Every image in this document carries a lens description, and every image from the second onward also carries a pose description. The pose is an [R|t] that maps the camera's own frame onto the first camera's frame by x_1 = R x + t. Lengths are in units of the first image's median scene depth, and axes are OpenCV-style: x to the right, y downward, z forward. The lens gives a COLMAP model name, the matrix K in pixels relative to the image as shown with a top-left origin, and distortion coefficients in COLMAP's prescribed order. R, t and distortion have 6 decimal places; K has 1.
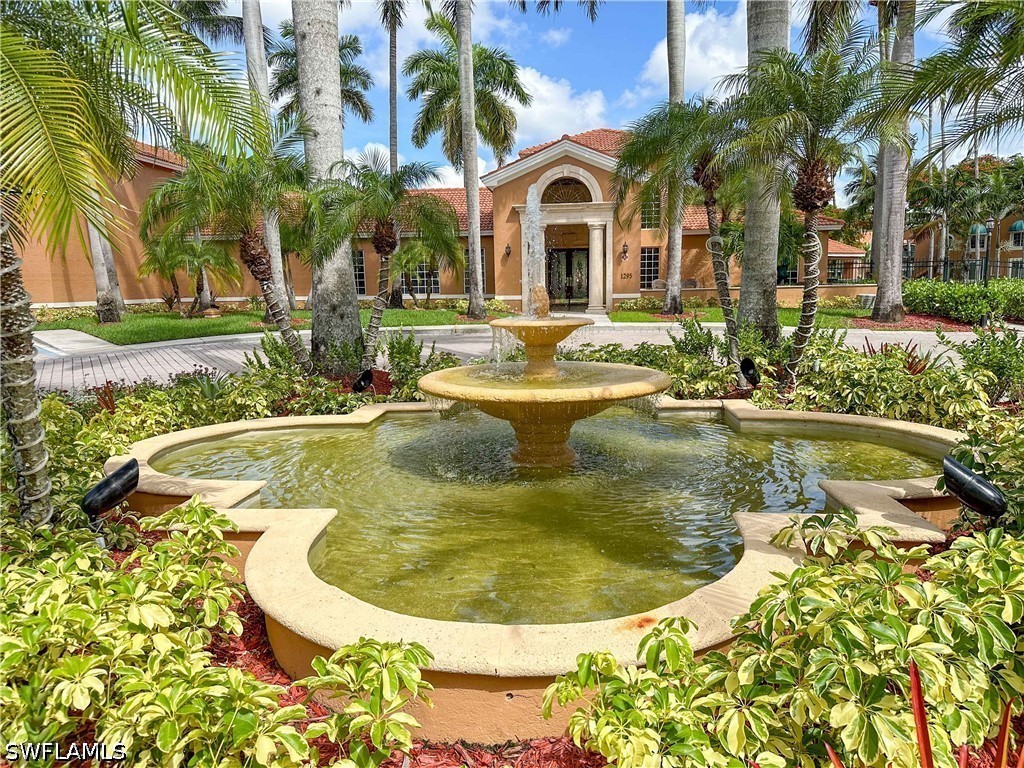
lens RADIAL K [[723.5, 0, 512.0], [0, 723.5, 384.0], [0, 0, 1]] dist [0.078622, 0.001168]
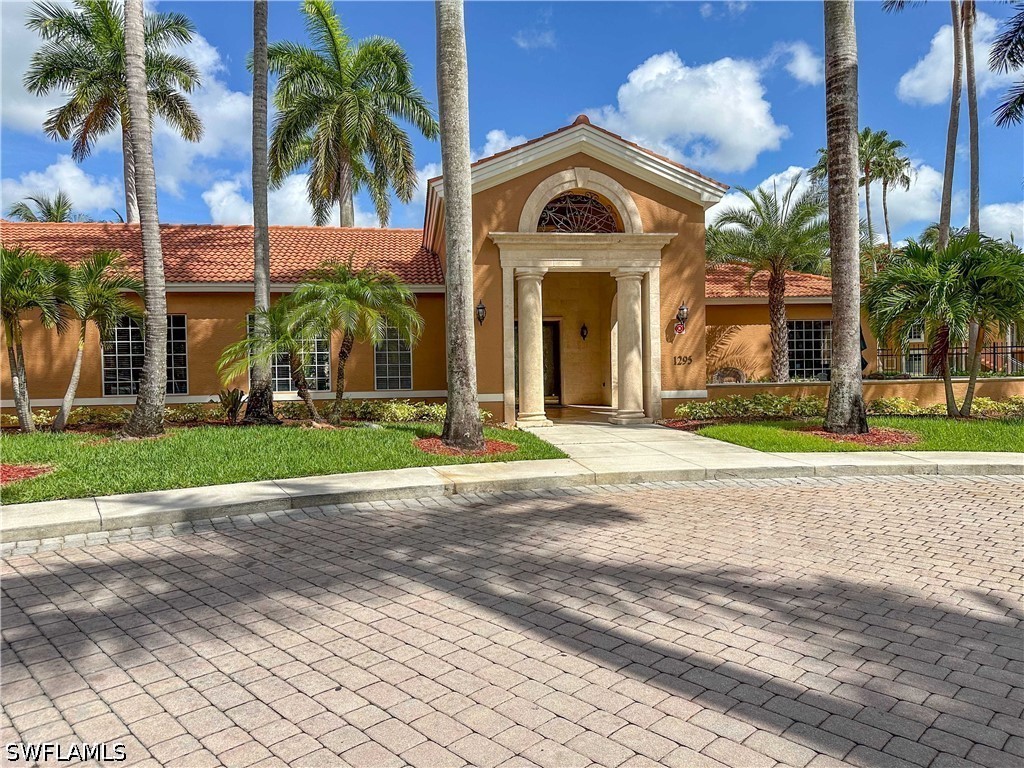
lens RADIAL K [[723.5, 0, 512.0], [0, 723.5, 384.0], [0, 0, 1]] dist [0.078622, 0.001168]
pose [[0.972538, -0.002027, 0.232737, -0.111199], [0.031326, 0.992004, -0.122261, -0.063215], [-0.230629, 0.126194, 0.964824, 0.475392]]
